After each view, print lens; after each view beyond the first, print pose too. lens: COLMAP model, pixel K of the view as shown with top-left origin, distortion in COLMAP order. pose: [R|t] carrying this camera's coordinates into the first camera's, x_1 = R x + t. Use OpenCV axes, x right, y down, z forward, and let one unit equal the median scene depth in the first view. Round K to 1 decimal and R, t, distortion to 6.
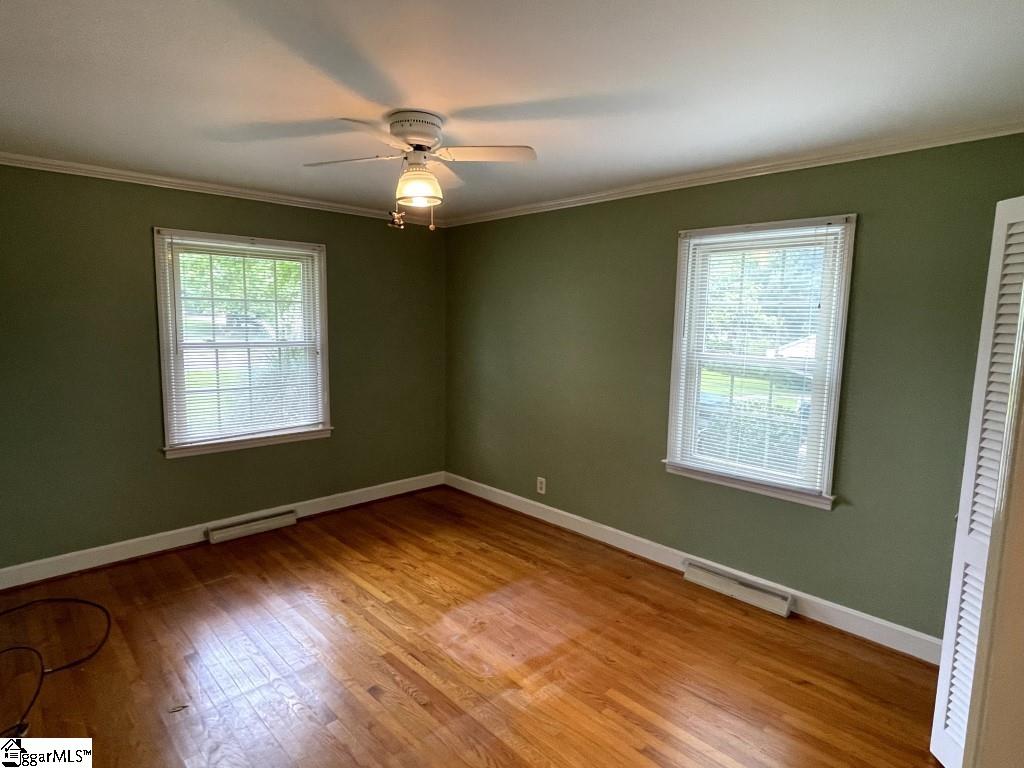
lens RADIAL K [[560.6, 0, 502.4], [0, 560.6, 384.0], [0, 0, 1]] dist [0.003723, 0.000809]
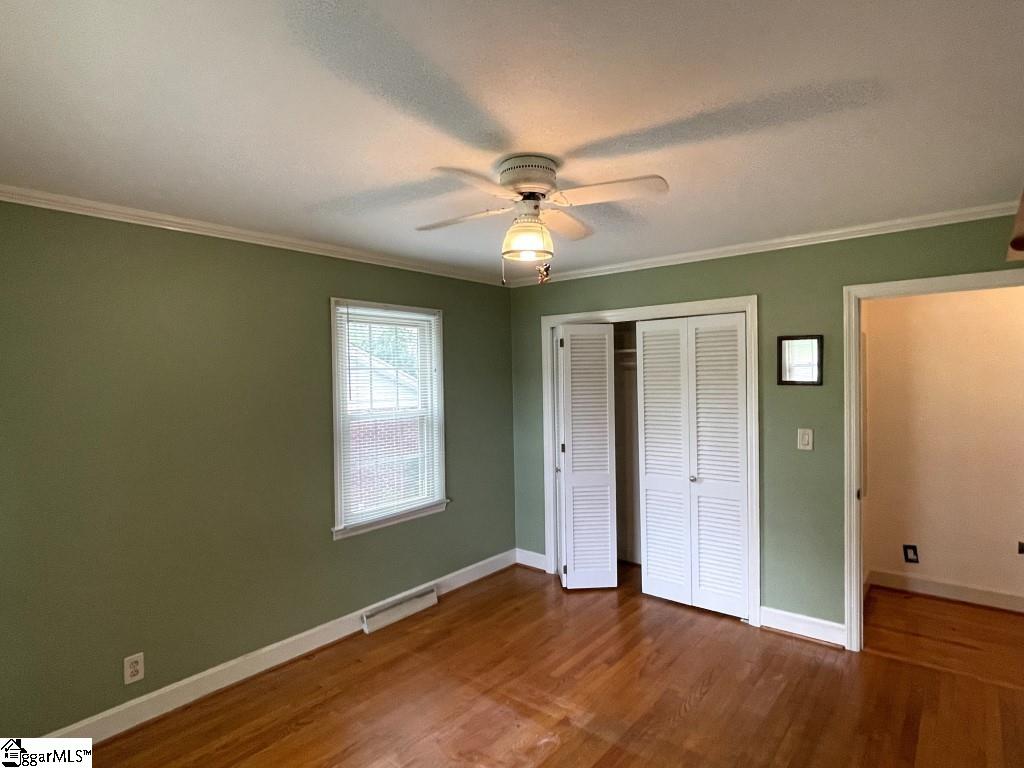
lens RADIAL K [[560.6, 0, 502.4], [0, 560.6, 384.0], [0, 0, 1]] dist [0.003723, 0.000809]
pose [[-0.114718, -0.020638, 0.993184, -0.788717], [0.141737, 0.989215, 0.036927, -0.118159], [-0.983235, 0.145007, -0.110555, 0.892641]]
